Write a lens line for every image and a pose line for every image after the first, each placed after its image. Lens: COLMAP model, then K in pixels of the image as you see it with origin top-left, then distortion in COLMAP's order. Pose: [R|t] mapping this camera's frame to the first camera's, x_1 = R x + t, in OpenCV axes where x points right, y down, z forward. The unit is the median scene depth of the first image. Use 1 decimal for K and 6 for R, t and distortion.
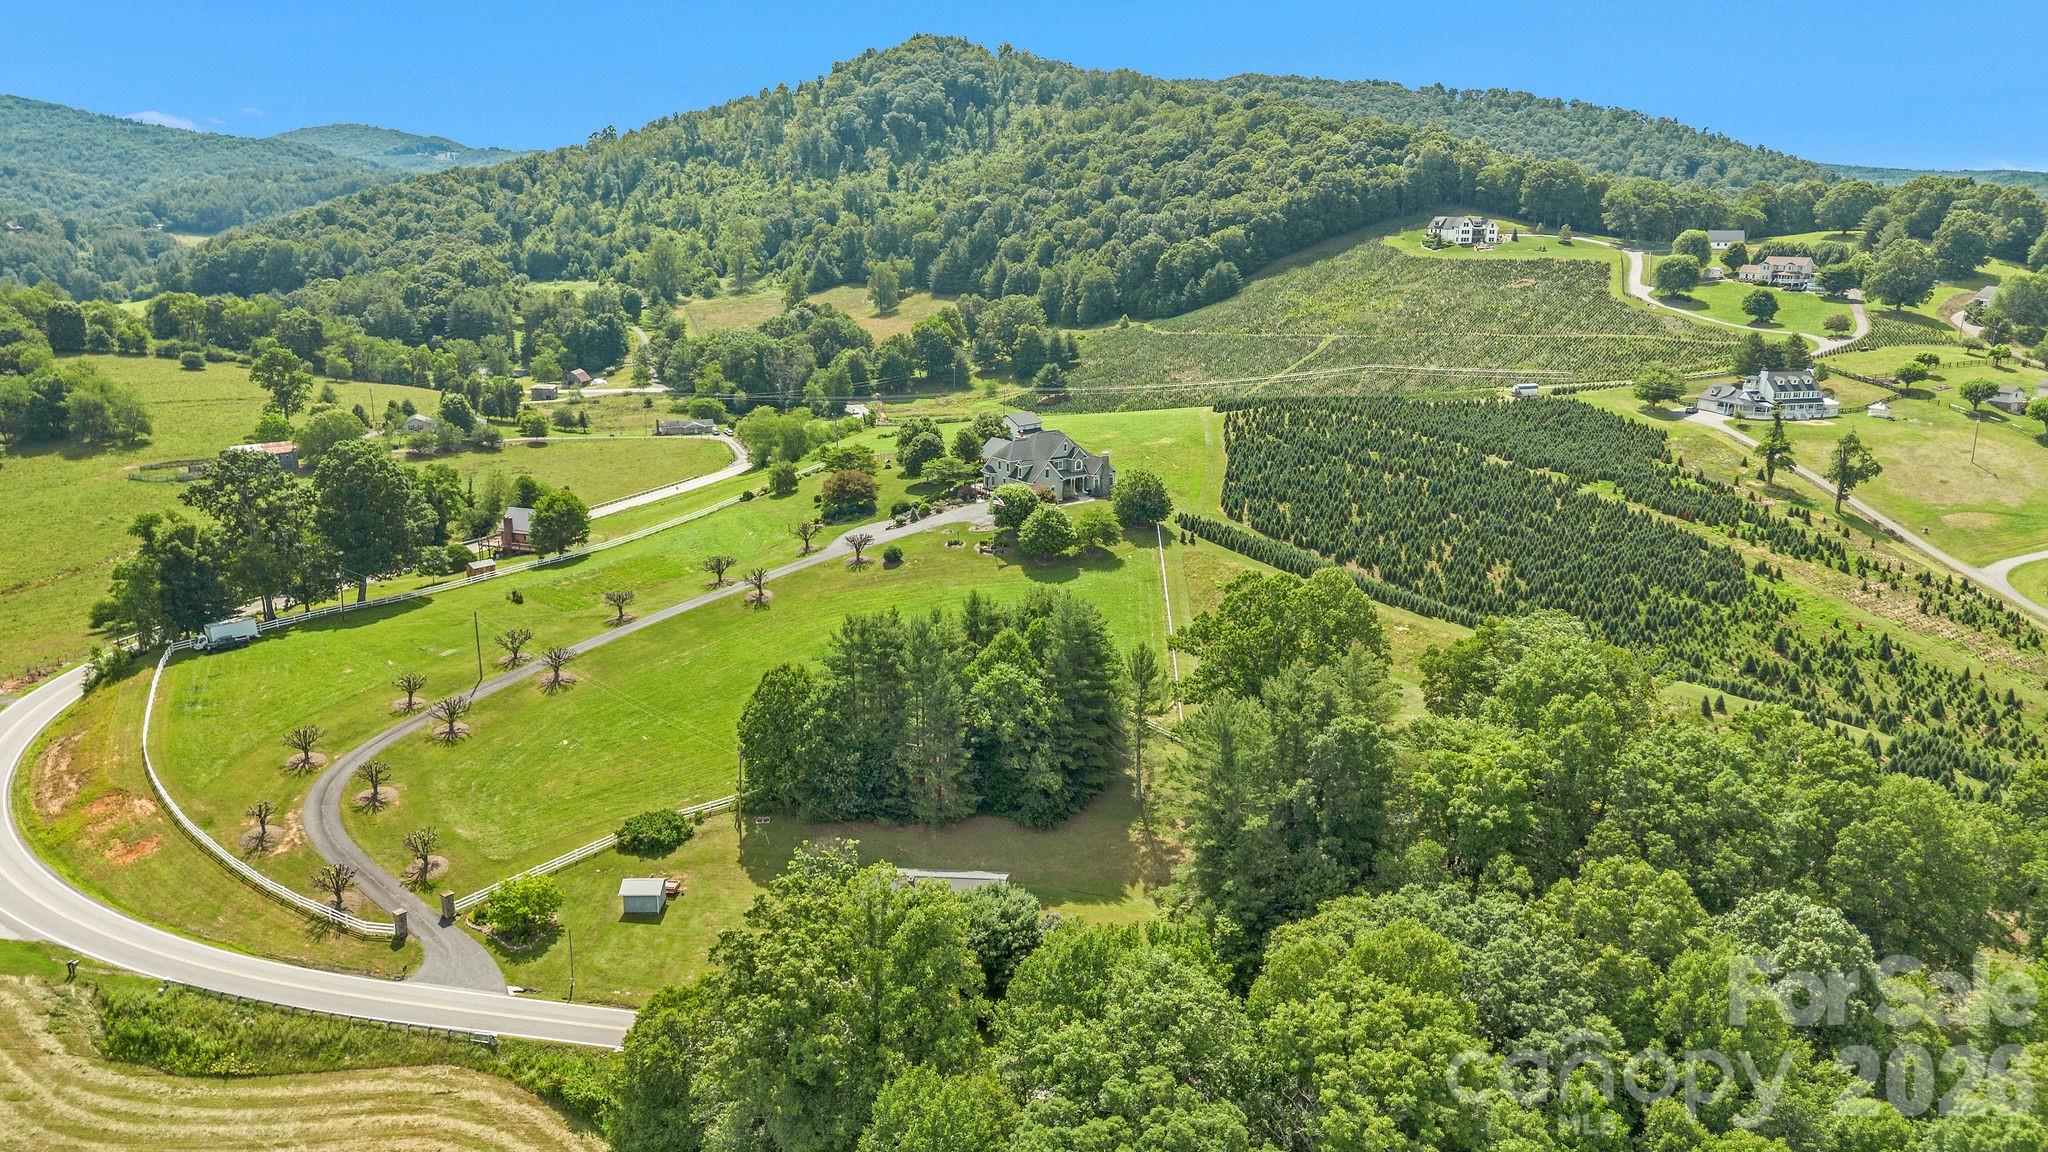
lens RADIAL K [[1466.1, 0, 1024.0], [0, 1466.1, 576.0], [0, 0, 1]] dist [0.085591, -0.082092]
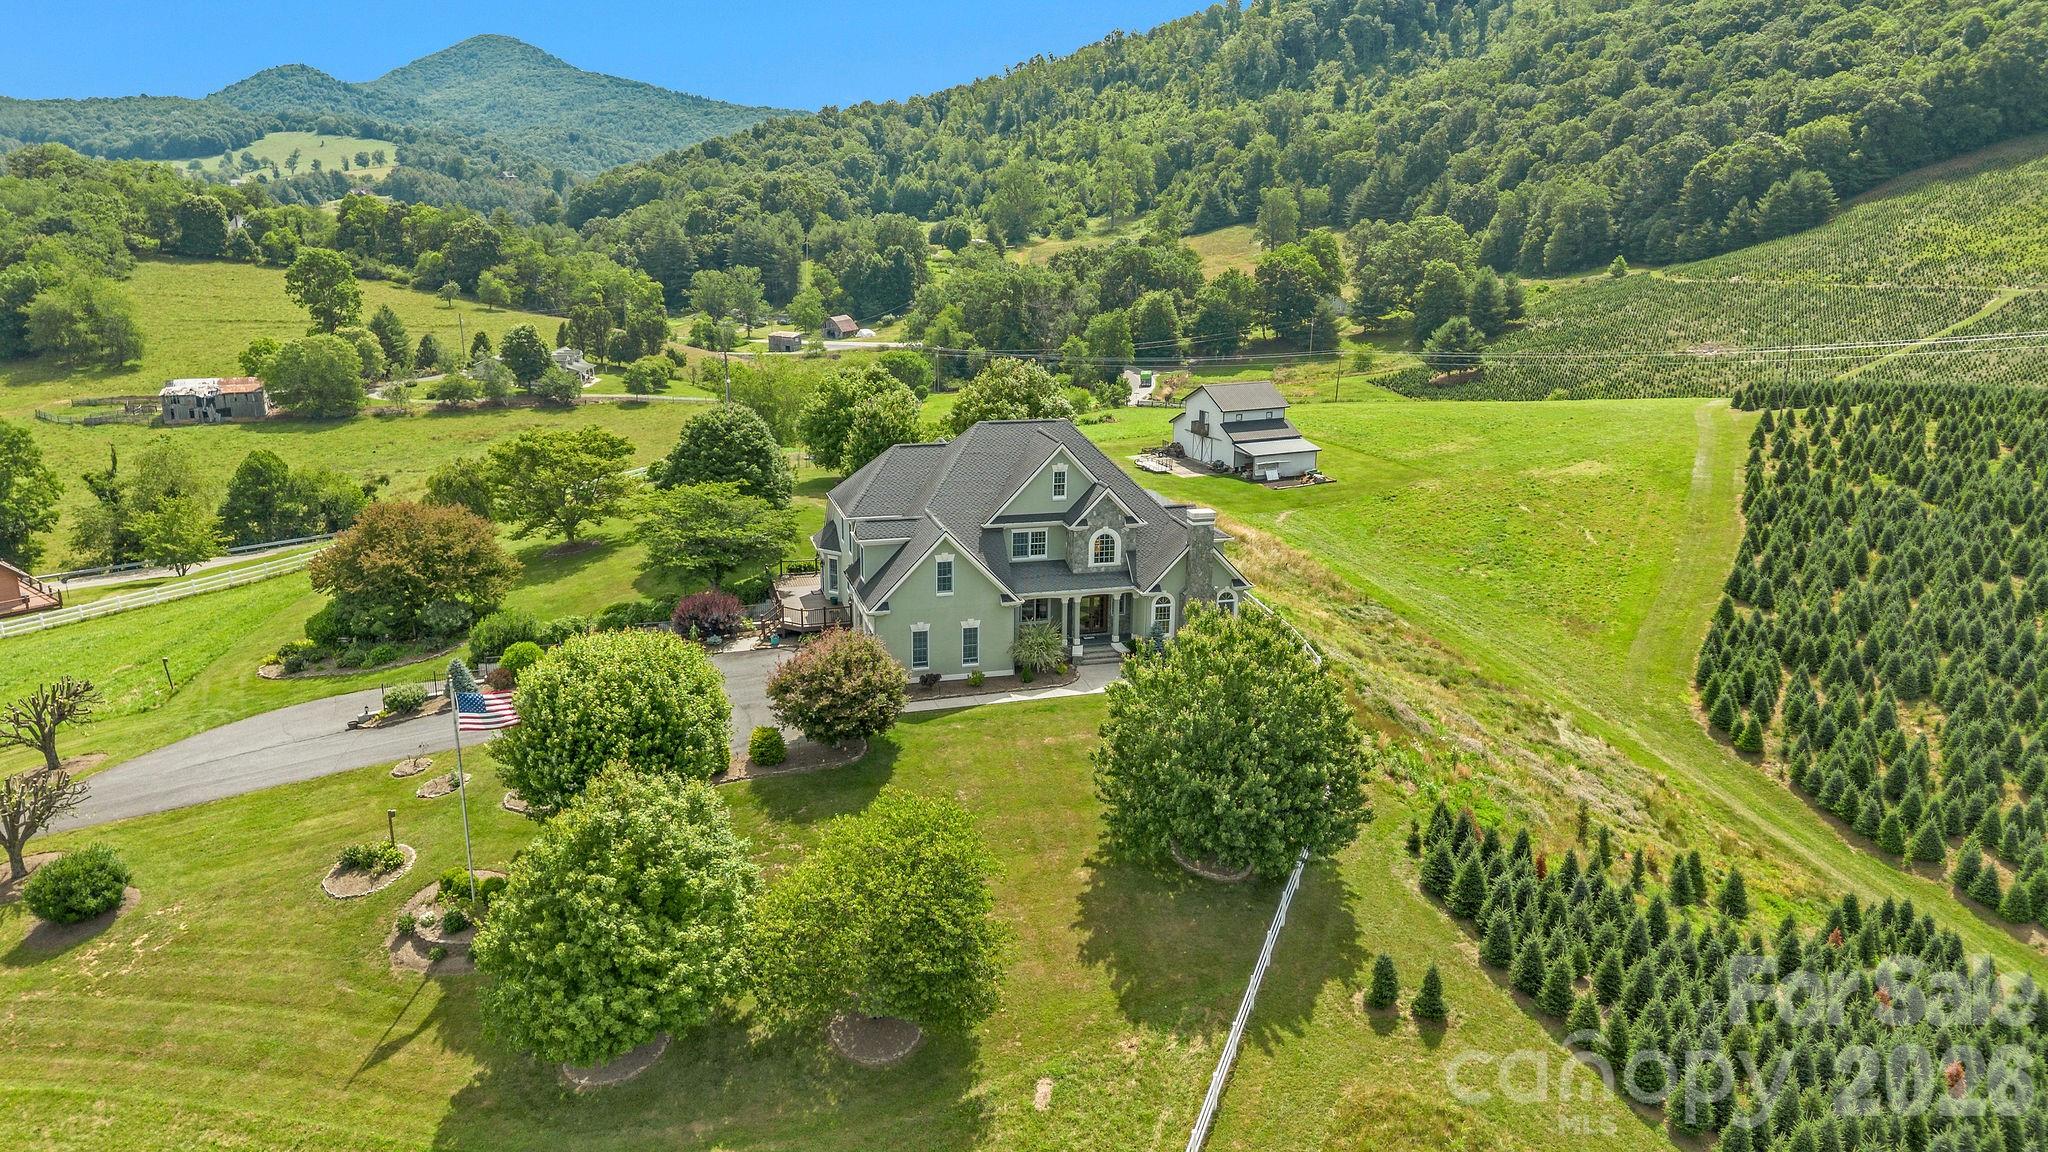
lens RADIAL K [[1466.1, 0, 1024.0], [0, 1466.1, 576.0], [0, 0, 1]] dist [0.085591, -0.082092]
pose [[0.940662, 0.095671, -0.325579, 0.046491], [-0.092719, 0.995388, 0.024610, -0.031211], [0.326432, 0.007037, 0.945195, 0.299641]]
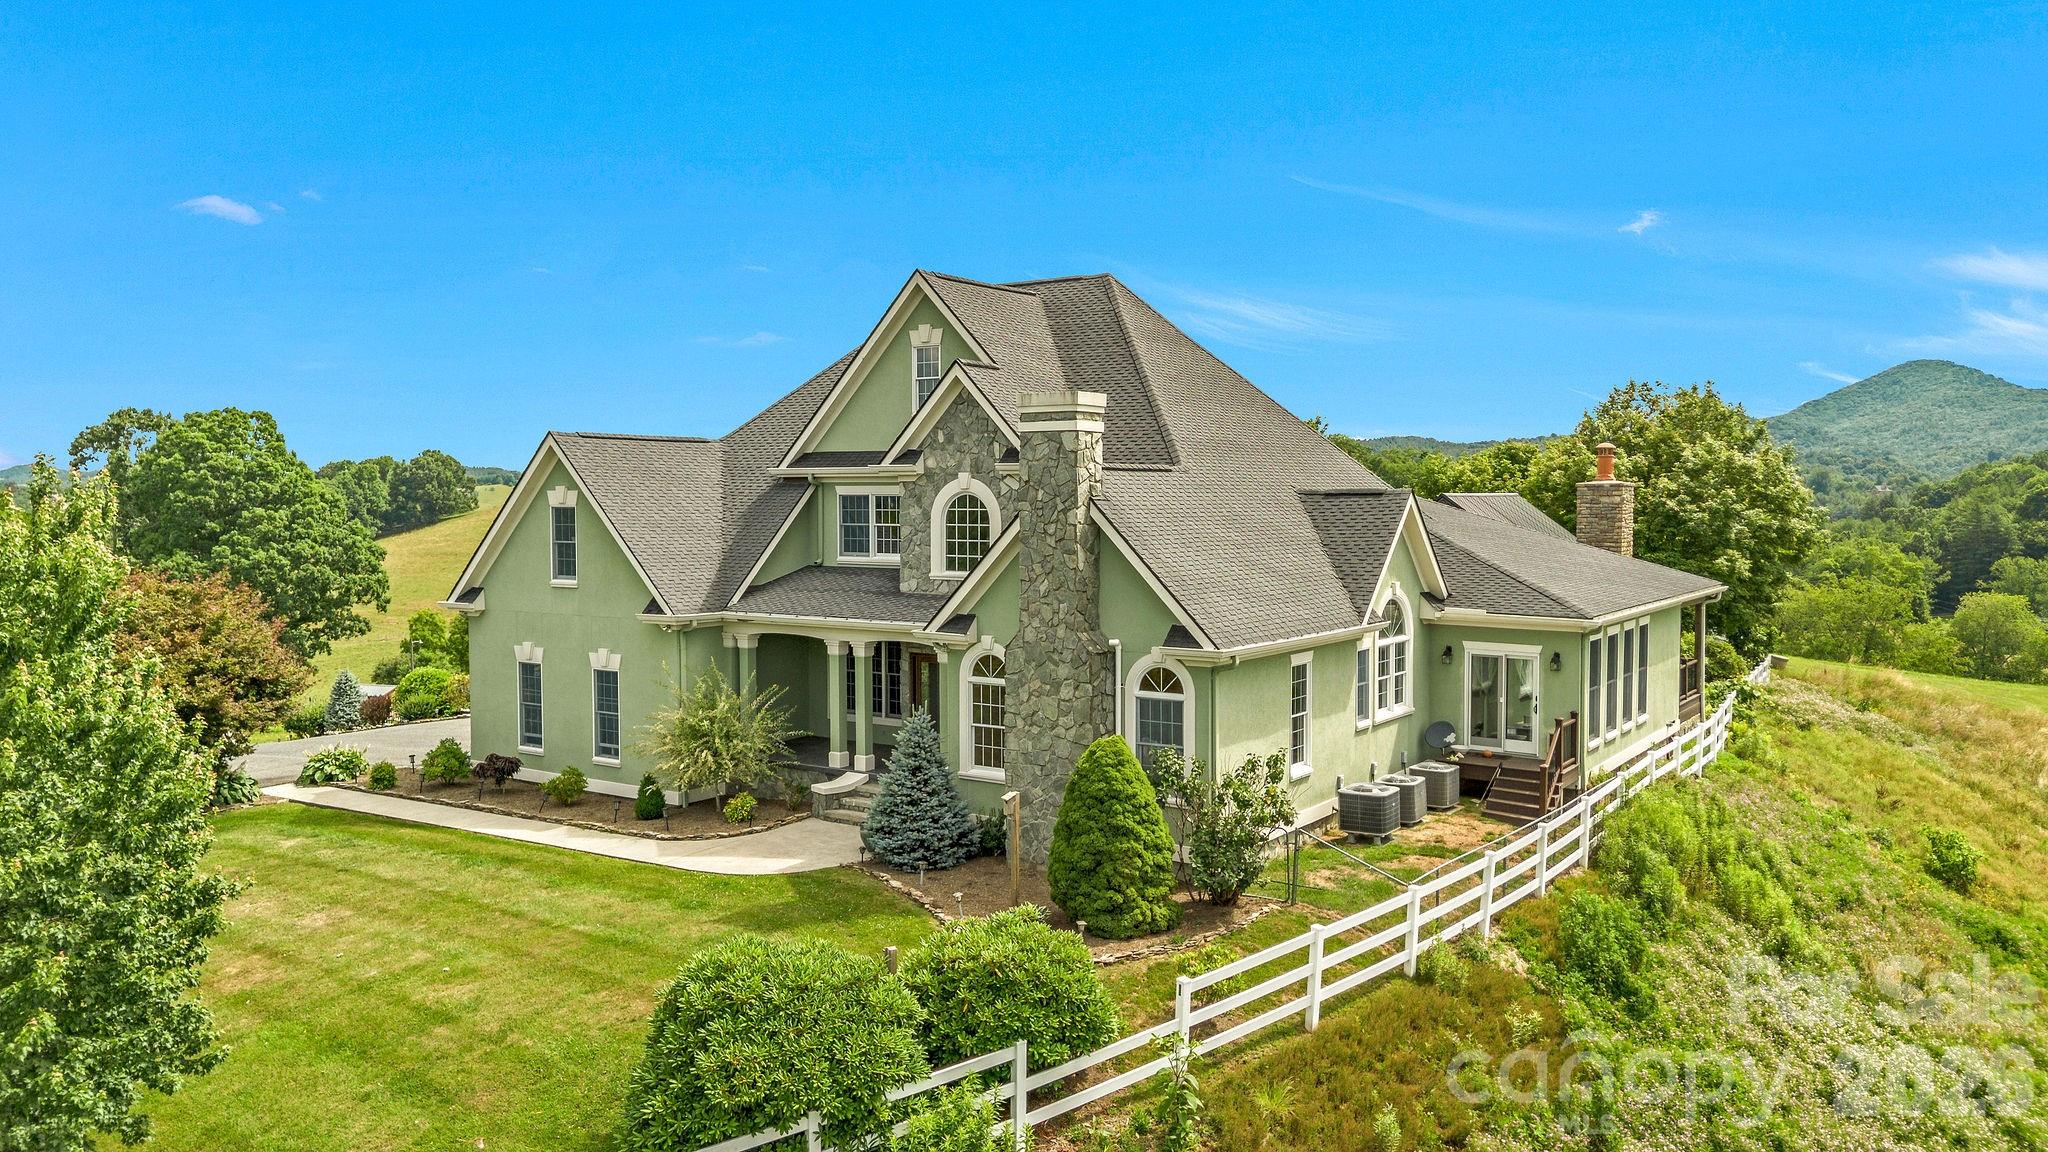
lens RADIAL K [[1466.1, 0, 1024.0], [0, 1466.1, 576.0], [0, 0, 1]] dist [0.085591, -0.082092]
pose [[0.339056, 0.043914, -0.939741, 0.056895], [-0.238173, 0.970374, -0.040587, -0.028389], [0.910118, 0.237582, 0.339470, 0.401676]]
